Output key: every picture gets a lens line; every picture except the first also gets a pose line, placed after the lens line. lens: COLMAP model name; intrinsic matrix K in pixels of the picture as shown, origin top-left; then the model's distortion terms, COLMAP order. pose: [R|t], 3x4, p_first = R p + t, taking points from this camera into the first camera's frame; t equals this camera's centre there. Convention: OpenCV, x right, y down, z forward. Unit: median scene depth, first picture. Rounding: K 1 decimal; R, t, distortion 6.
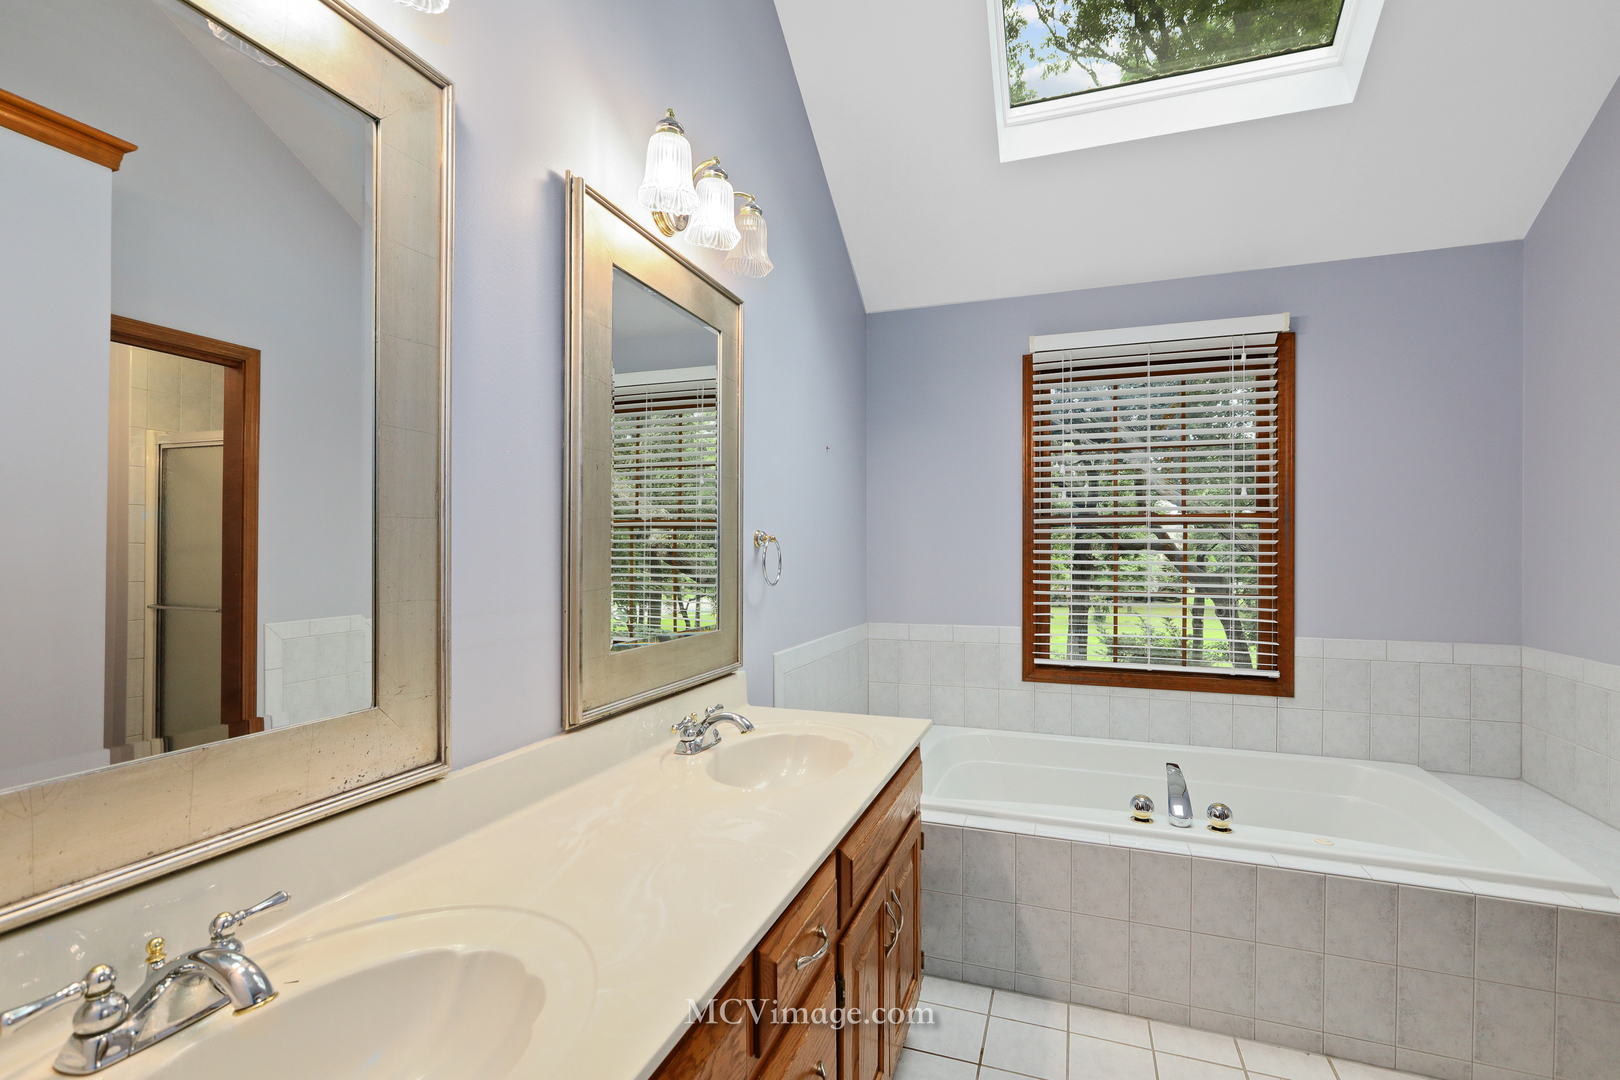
lens RADIAL K [[737.4, 0, 805.0], [0, 737.4, 547.2], [0, 0, 1]] dist [0.000901, -0.000235]
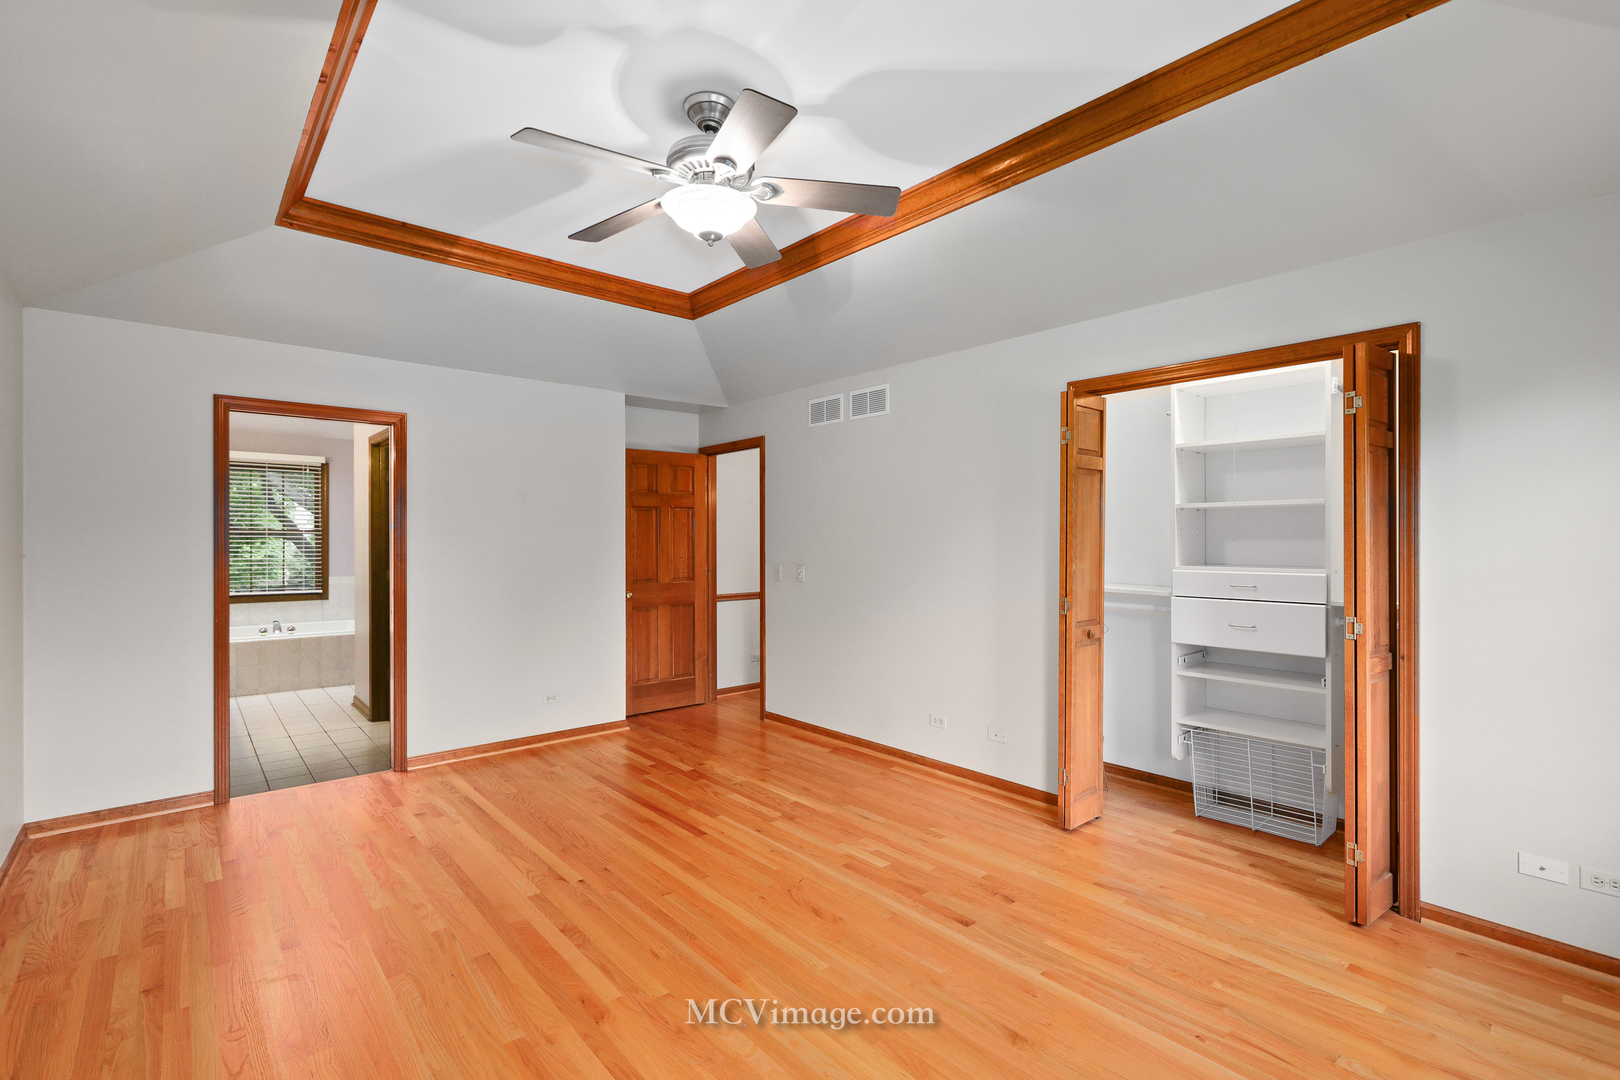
lens RADIAL K [[737.4, 0, 802.9], [0, 737.4, 540.5], [0, 0, 1]] dist [0.000901, -0.000235]
pose [[0.495406, -0.007405, 0.868630, -0.805170], [-0.000740, 0.999960, 0.008946, -0.035127], [-0.868662, -0.005075, 0.495380, -1.816562]]
